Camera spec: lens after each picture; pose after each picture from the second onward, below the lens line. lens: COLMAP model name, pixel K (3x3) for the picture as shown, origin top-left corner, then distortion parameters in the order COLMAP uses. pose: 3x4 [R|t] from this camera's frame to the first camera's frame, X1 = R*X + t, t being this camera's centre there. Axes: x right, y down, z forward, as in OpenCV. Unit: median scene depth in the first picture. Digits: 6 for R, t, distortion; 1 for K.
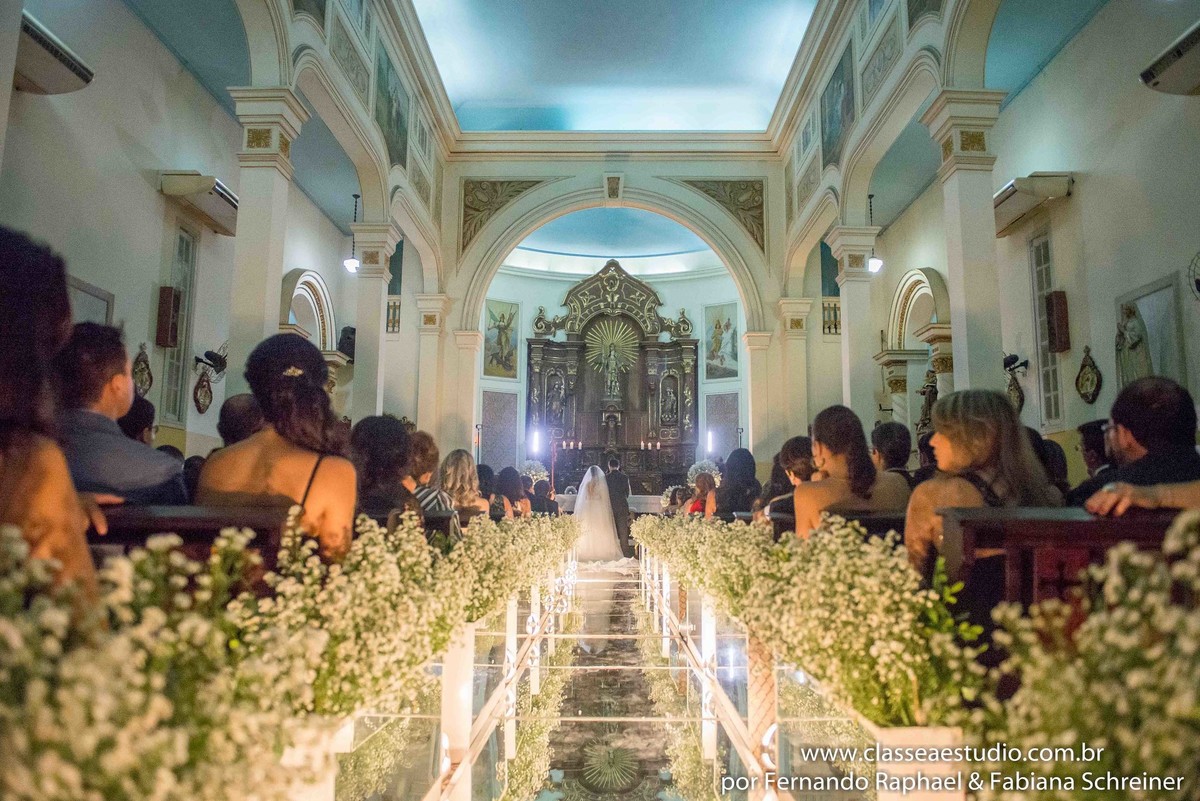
lens RADIAL K [[834.6, 0, 599.1], [0, 834.6, 401.6], [0, 0, 1]] dist [-0.048577, 0.002928]
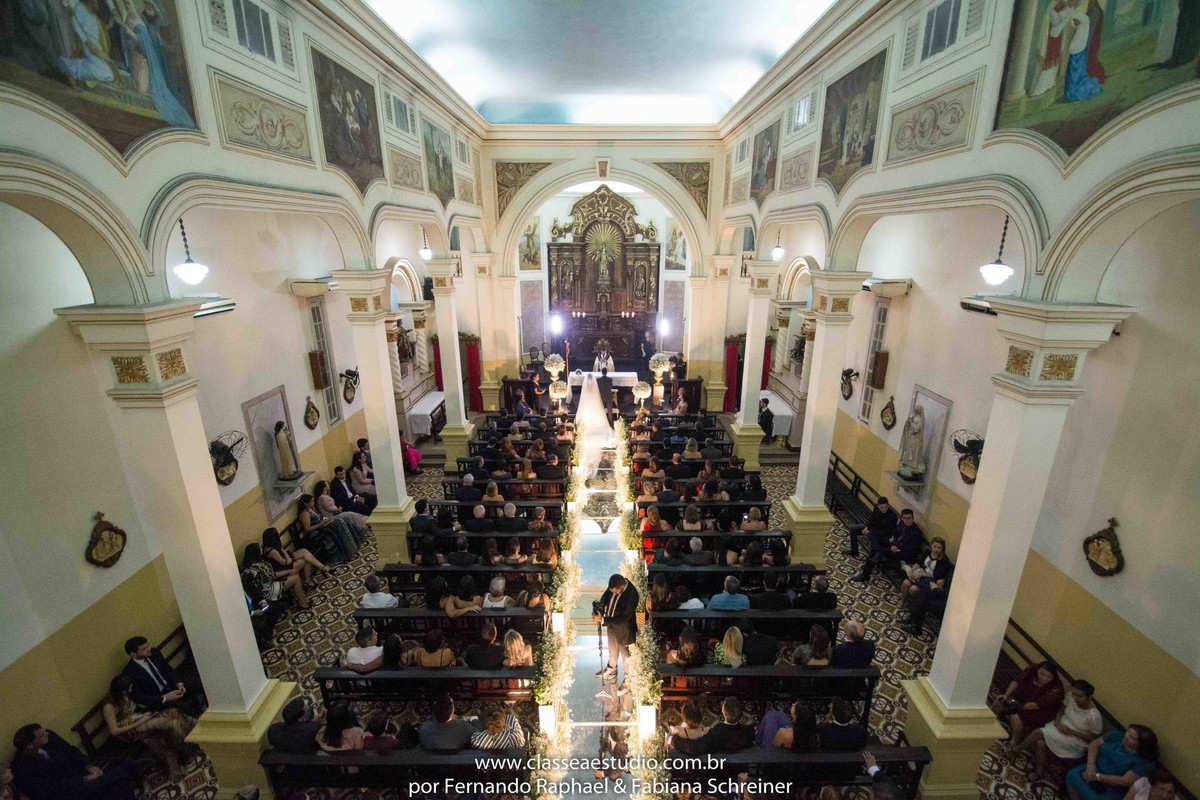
lens RADIAL K [[522.8, 0, 605.9], [0, 522.8, 398.4], [0, 0, 1]] dist [0.002244, -0.000001]
pose [[0.999878, -0.010967, 0.011124, 0.006495], [0.005216, 0.905636, 0.424024, -0.224930], [-0.014724, -0.423915, 0.905582, 0.030000]]
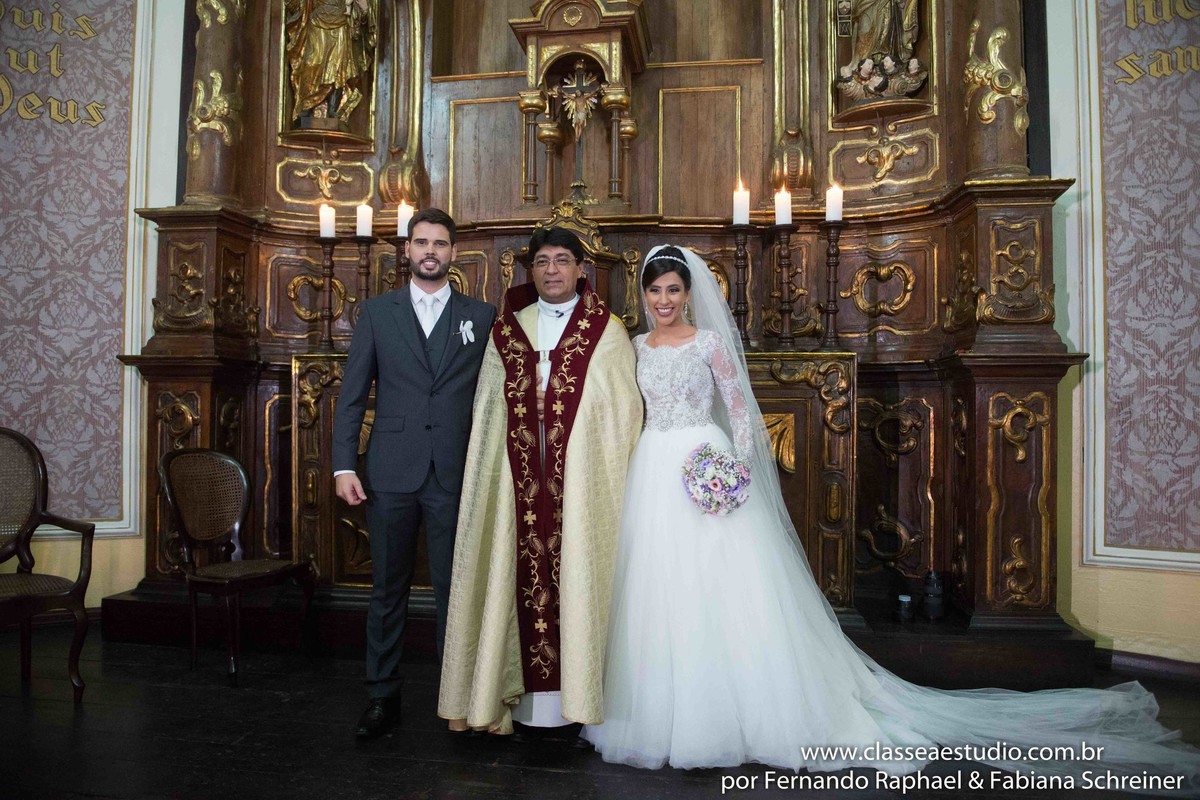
lens RADIAL K [[834.6, 0, 598.7], [0, 834.6, 399.3], [0, 0, 1]] dist [-0.048577, 0.002928]
pose [[0.992197, -0.002071, -0.124661, 0.043780], [0.016303, 0.993433, 0.113252, 0.072876], [0.123608, -0.114400, 0.985715, 0.816386]]
